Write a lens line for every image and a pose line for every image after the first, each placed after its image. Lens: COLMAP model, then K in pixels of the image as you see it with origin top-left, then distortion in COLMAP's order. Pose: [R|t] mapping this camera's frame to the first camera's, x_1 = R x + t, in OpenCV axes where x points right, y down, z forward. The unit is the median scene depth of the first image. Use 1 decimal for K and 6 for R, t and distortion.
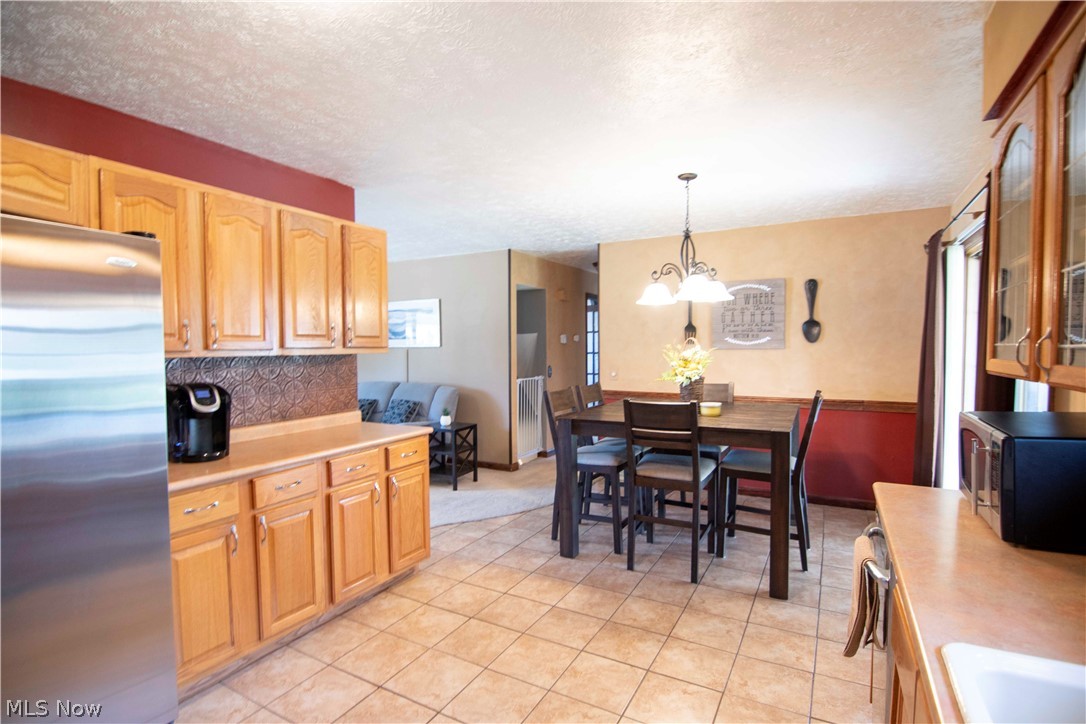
lens RADIAL K [[531.2, 0, 539.1], [0, 531.2, 370.8], [0, 0, 1]] dist [-0.010689, -0.009777]
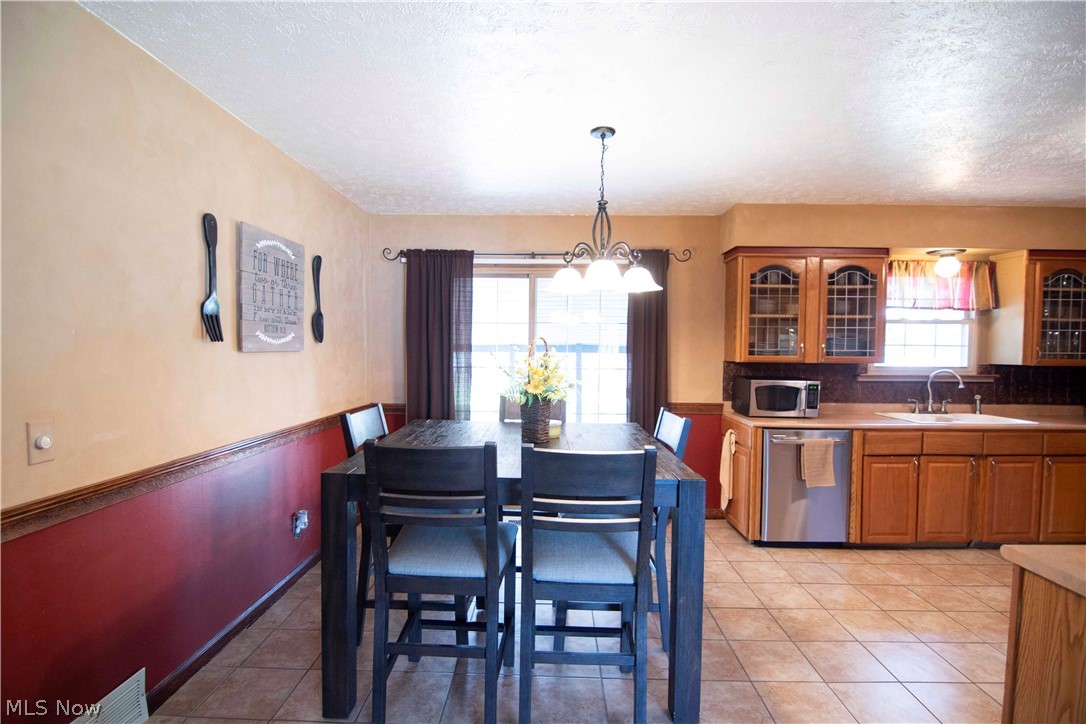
lens RADIAL K [[531.2, 0, 539.1], [0, 531.2, 370.8], [0, 0, 1]] dist [-0.010689, -0.009777]
pose [[-0.464728, -0.035793, 0.884730, -0.268998], [0.041420, 0.997210, 0.062100, -0.045129], [-0.884484, 0.065505, -0.461949, 1.034966]]
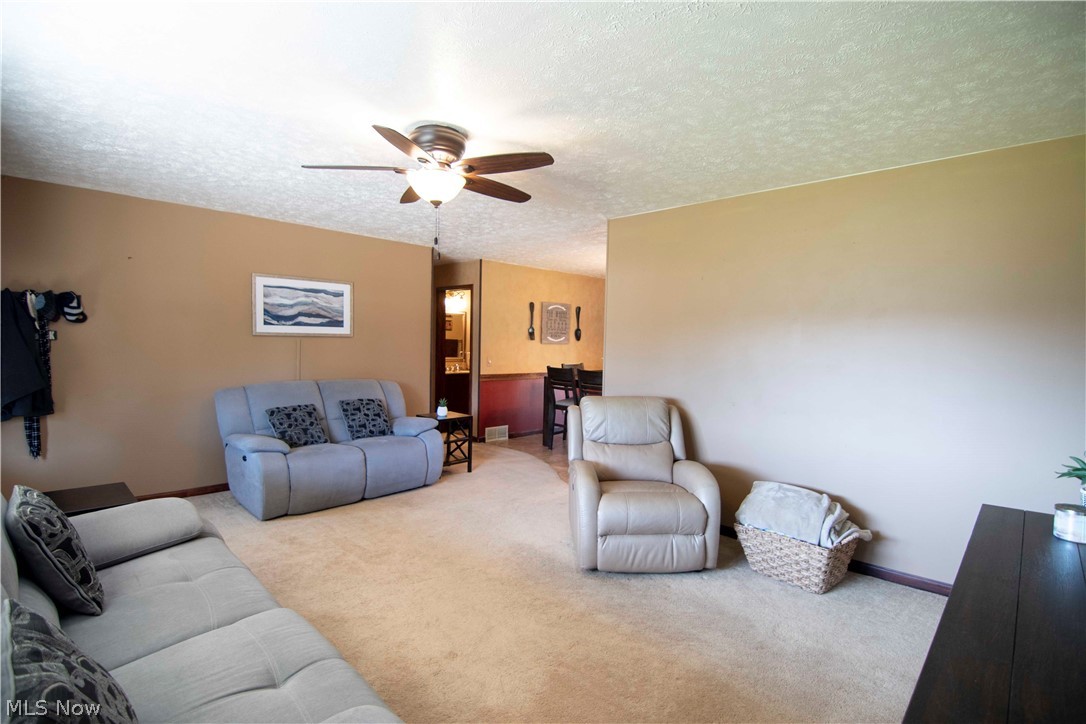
lens RADIAL K [[531.2, 0, 539.1], [0, 531.2, 370.8], [0, 0, 1]] dist [-0.010689, -0.009777]
pose [[0.255672, -0.042109, 0.965846, -1.270215], [0.021600, 0.999050, 0.037839, -0.021203], [-0.966522, 0.011188, 0.256338, 0.634075]]
